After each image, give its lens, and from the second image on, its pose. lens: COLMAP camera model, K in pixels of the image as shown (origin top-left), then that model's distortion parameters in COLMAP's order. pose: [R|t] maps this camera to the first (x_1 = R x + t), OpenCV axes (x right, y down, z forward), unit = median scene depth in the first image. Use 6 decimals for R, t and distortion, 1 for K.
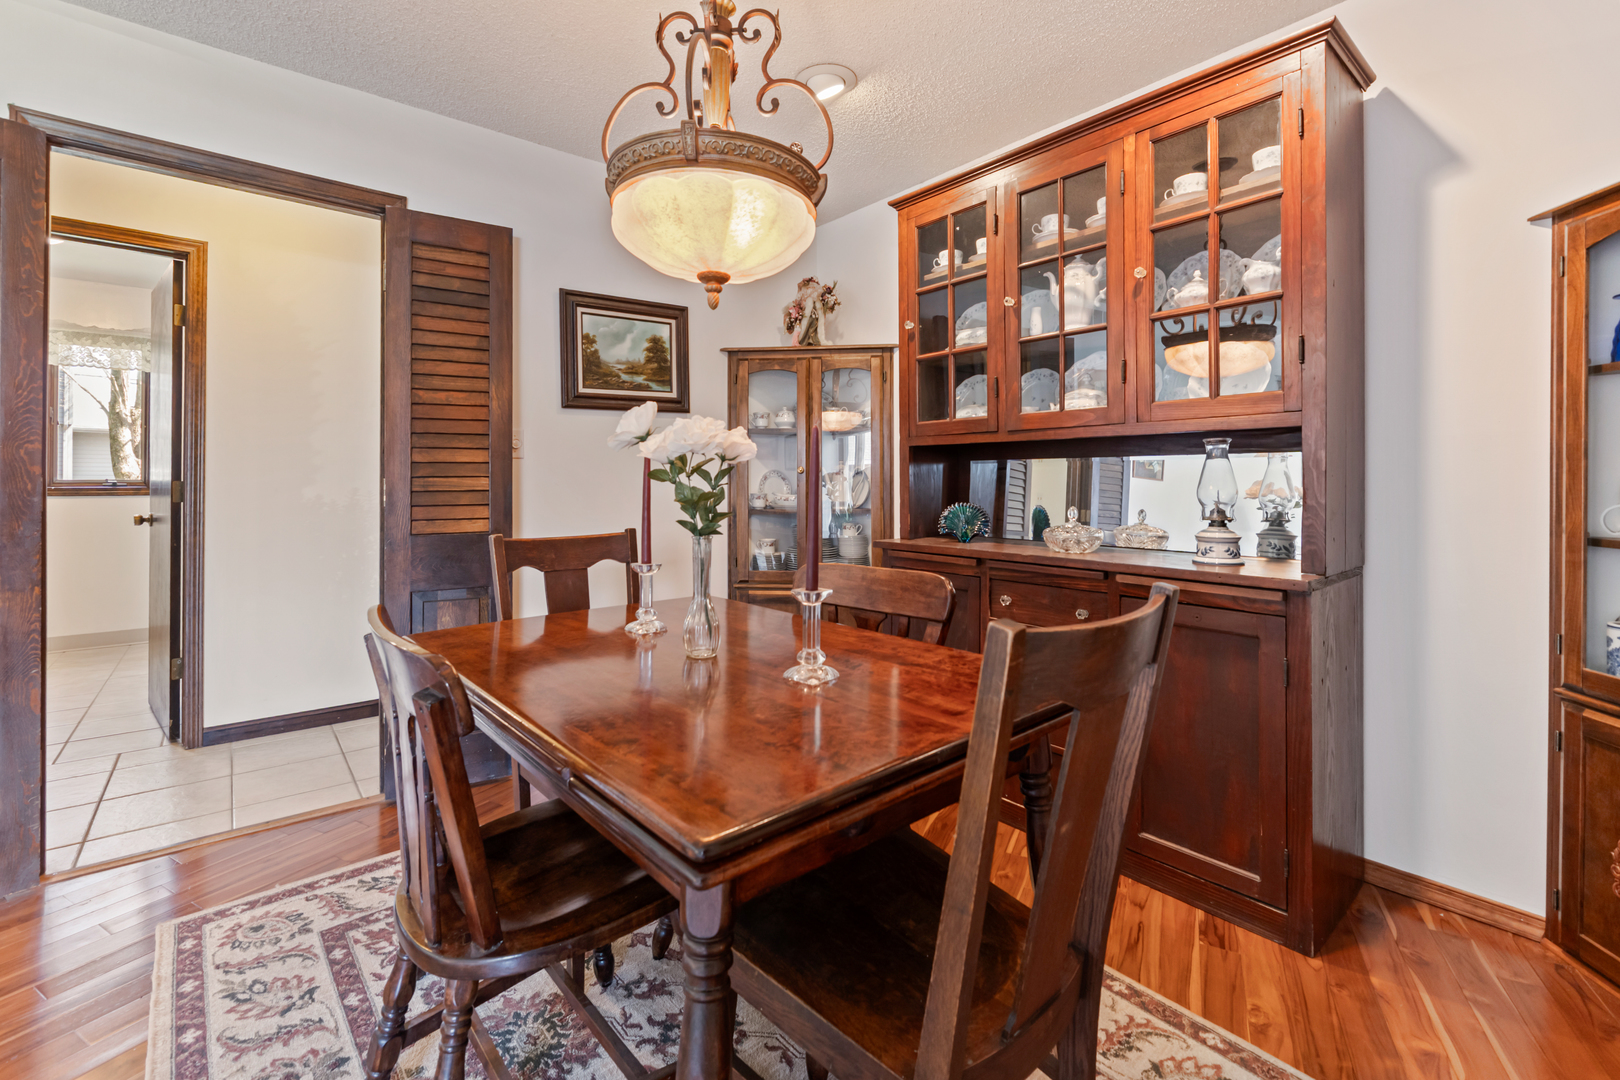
lens RADIAL K [[701.9, 0, 808.5], [0, 701.9, 487.7], [0, 0, 1]] dist [-0.002033, -0.001344]
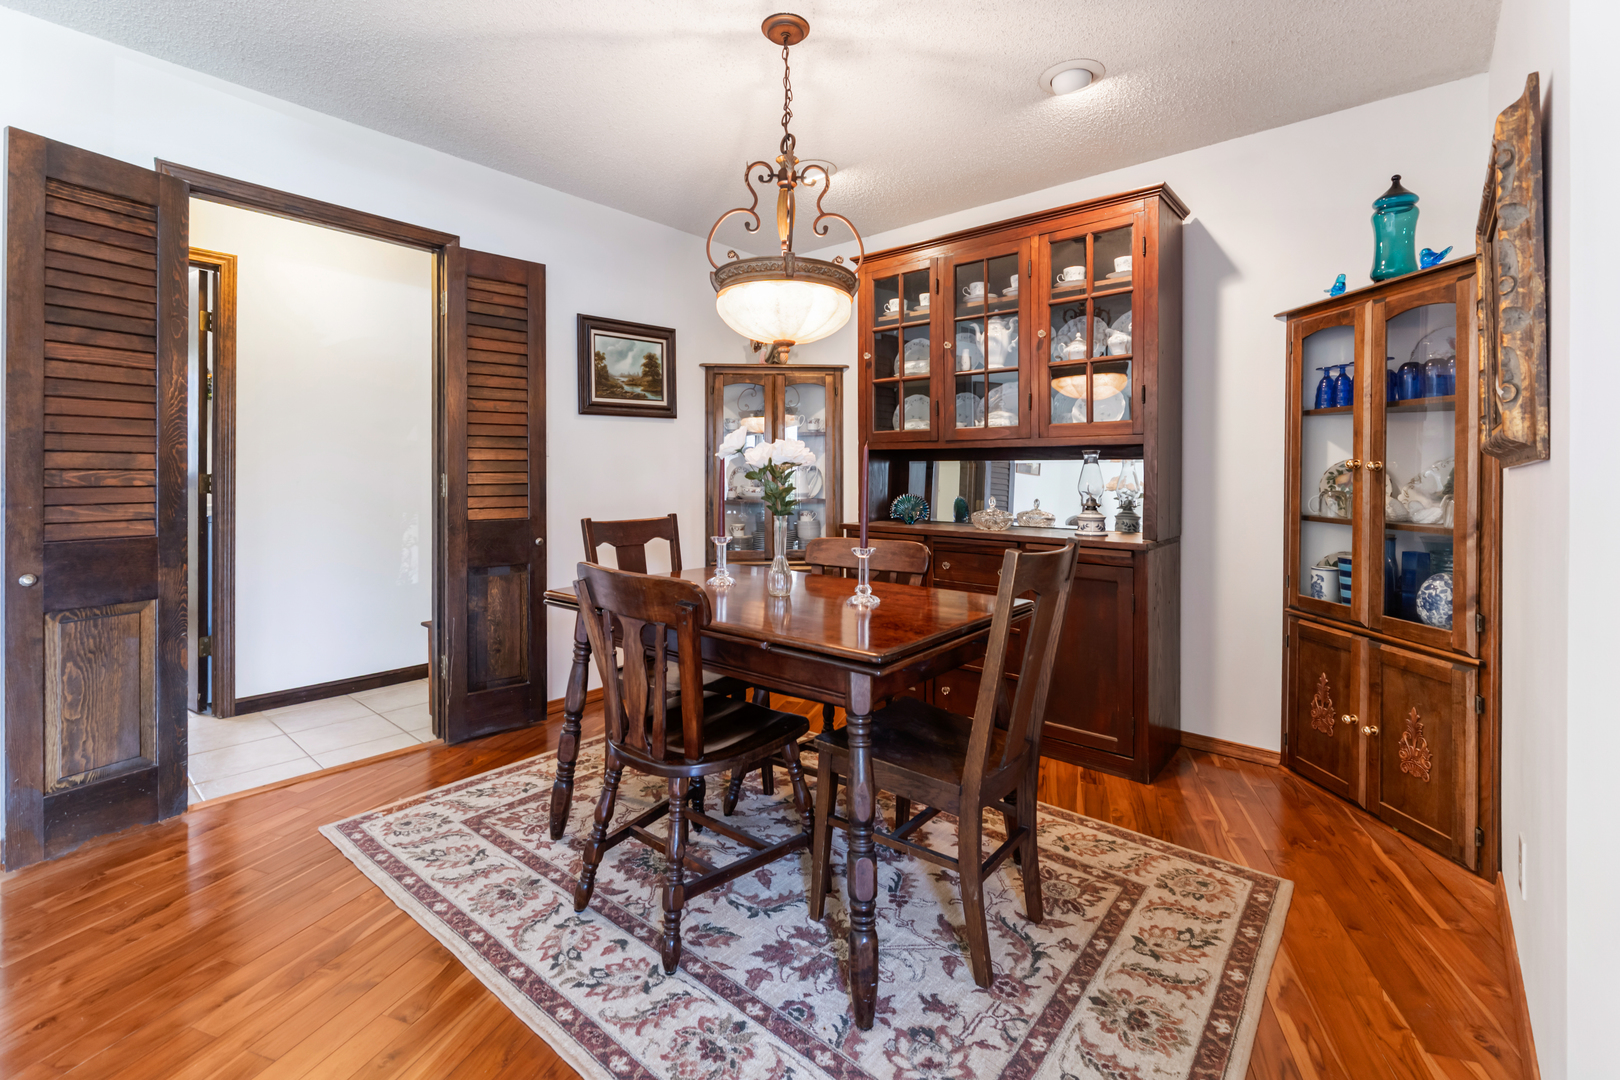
lens RADIAL K [[701.9, 0, 809.2], [0, 701.9, 481.1], [0, 0, 1]] dist [-0.002033, -0.001344]
pose [[0.986652, 0.002869, 0.162817, -0.231642], [-0.003328, 0.999991, 0.002552, -0.006794], [-0.162808, -0.003059, 0.986653, -0.342928]]
